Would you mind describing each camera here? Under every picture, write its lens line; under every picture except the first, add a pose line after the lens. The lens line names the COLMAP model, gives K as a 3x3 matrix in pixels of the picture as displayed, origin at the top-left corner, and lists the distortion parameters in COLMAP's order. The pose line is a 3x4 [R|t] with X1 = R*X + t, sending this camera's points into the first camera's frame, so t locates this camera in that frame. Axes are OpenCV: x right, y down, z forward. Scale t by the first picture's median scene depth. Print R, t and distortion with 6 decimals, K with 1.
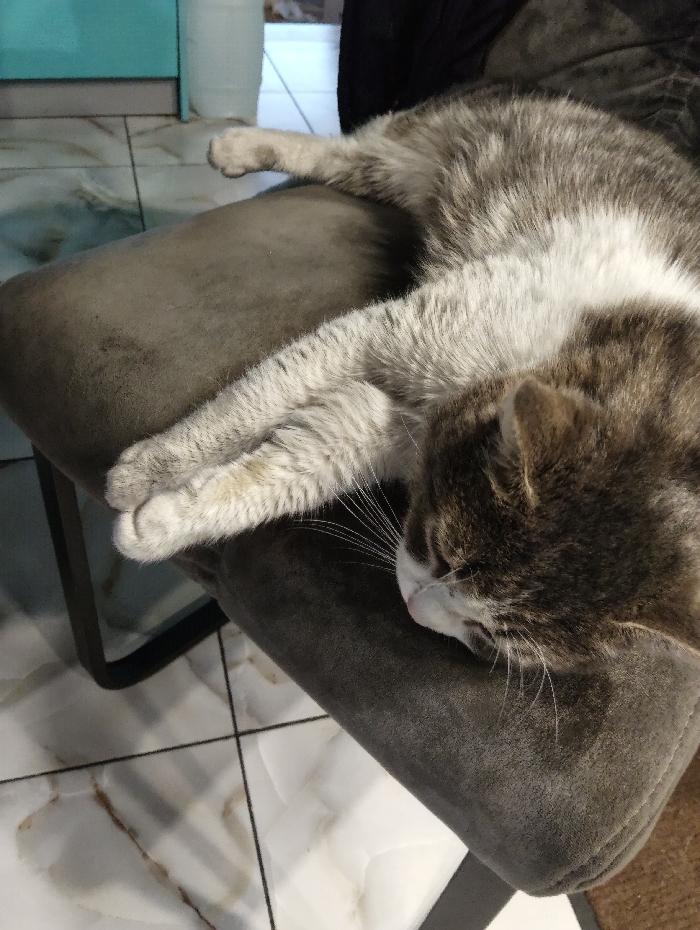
lens RADIAL K [[756.7, 0, 350.0], [0, 756.7, 465.0], [0, 0, 1]] dist [-0.061209, -0.009967]
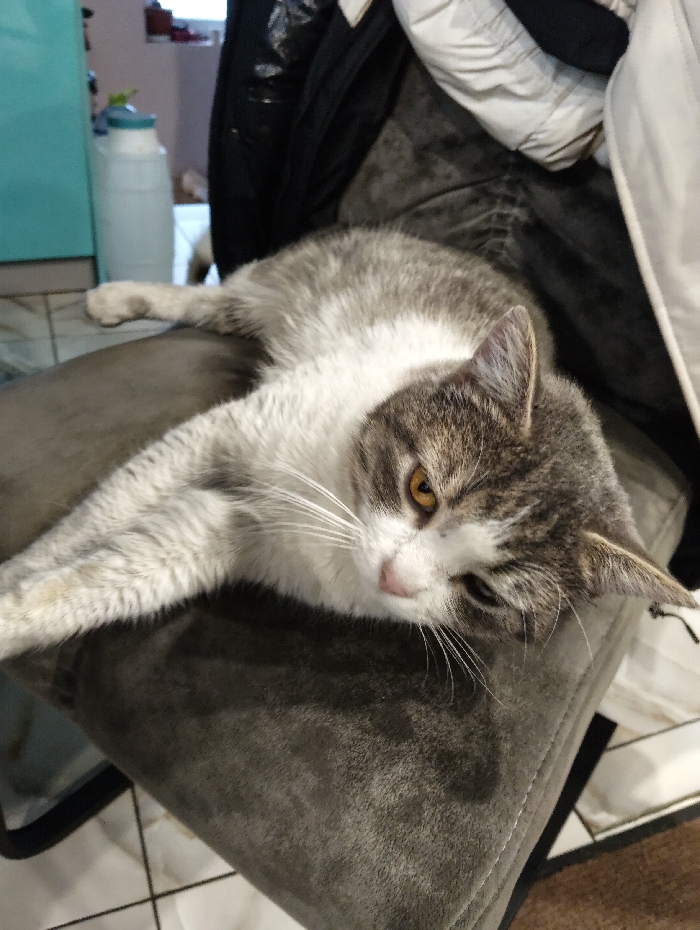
lens RADIAL K [[756.7, 0, 350.0], [0, 756.7, 465.0], [0, 0, 1]] dist [-0.061209, -0.009967]
pose [[0.994253, -0.076036, 0.075361, 0.099338], [0.089745, 0.975779, -0.199504, 0.059593], [-0.058366, 0.205121, 0.976995, -0.029665]]
